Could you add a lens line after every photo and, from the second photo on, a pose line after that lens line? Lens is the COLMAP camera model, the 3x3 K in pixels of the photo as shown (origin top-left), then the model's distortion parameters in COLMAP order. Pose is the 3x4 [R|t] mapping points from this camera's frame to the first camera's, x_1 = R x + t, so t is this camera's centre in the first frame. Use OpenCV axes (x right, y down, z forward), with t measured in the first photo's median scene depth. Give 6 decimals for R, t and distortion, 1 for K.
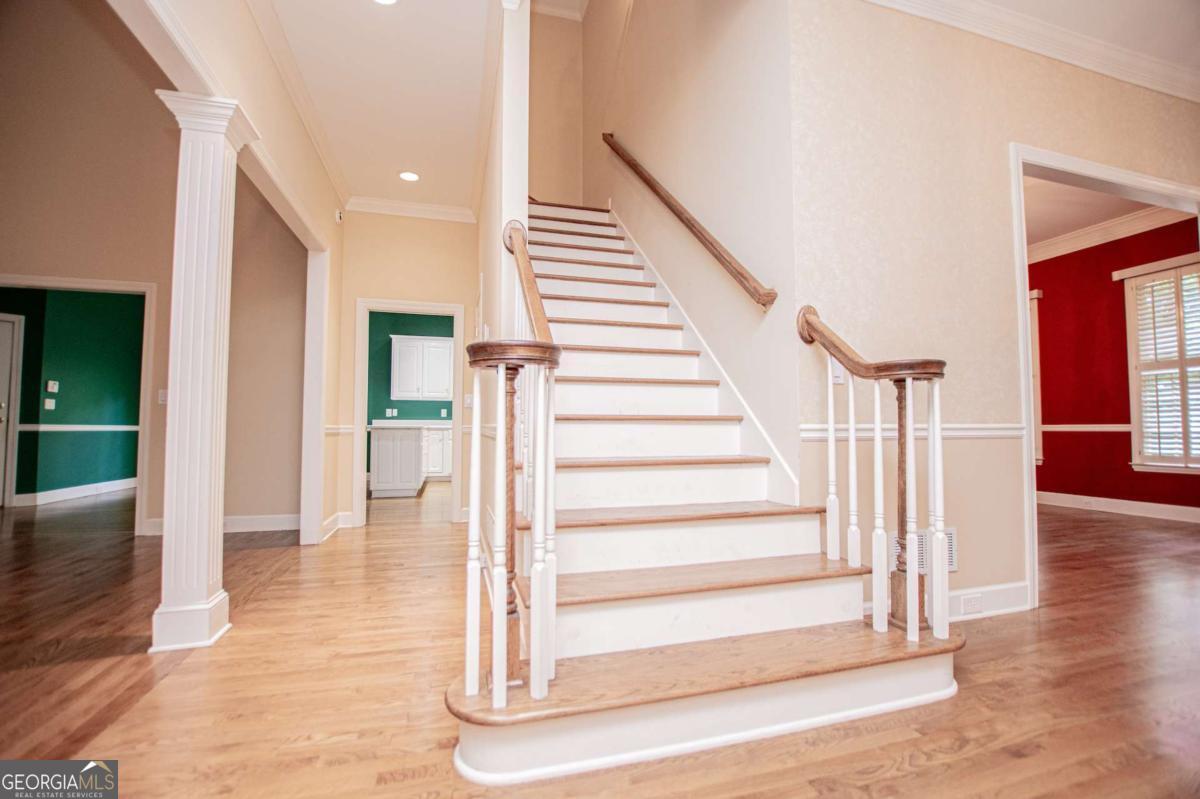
lens RADIAL K [[537.4, 0, 605.6], [0, 537.4, 403.5], [0, 0, 1]] dist [-0.030043, 0.000749]
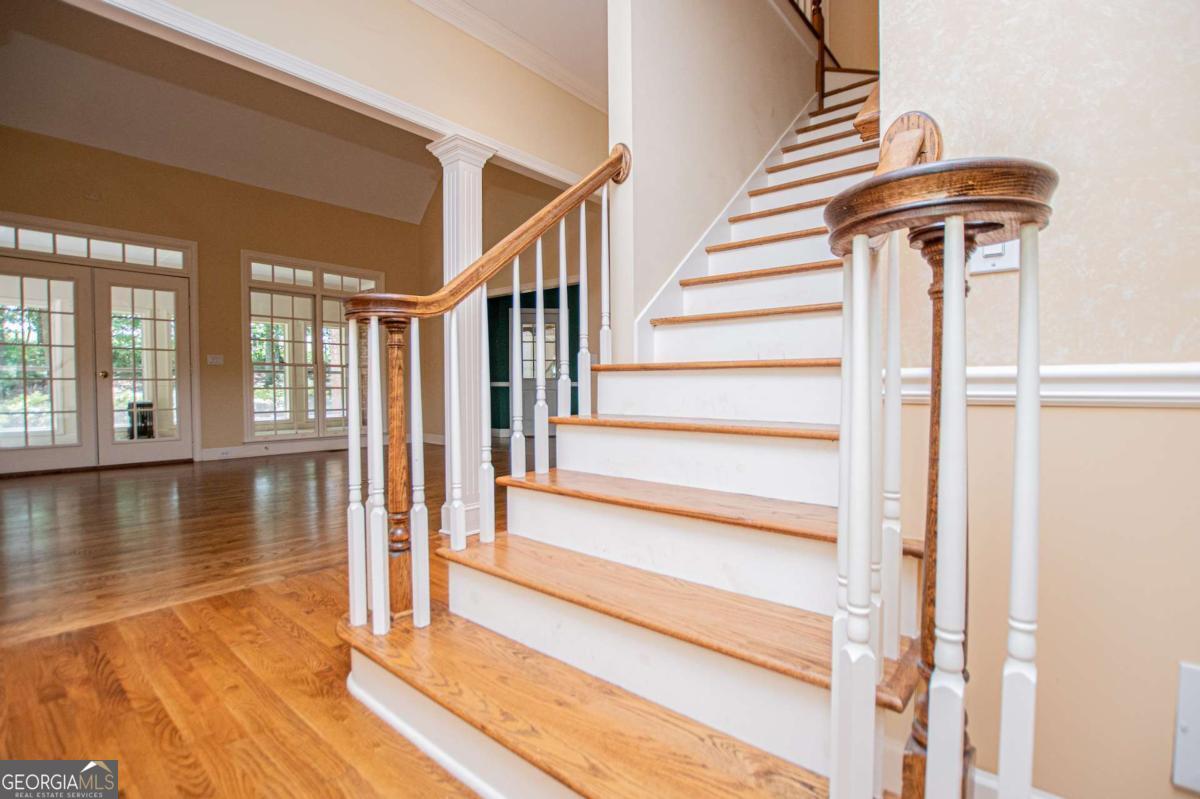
lens RADIAL K [[554.0, 0, 604.7], [0, 554.0, 398.0], [0, 0, 1]] dist [-0.028545, 0.000176]
pose [[0.557275, 0.021245, -0.830056, 0.692523], [0.041127, 0.997739, 0.053148, 0.028475], [0.829309, -0.063756, 0.555141, 0.537467]]
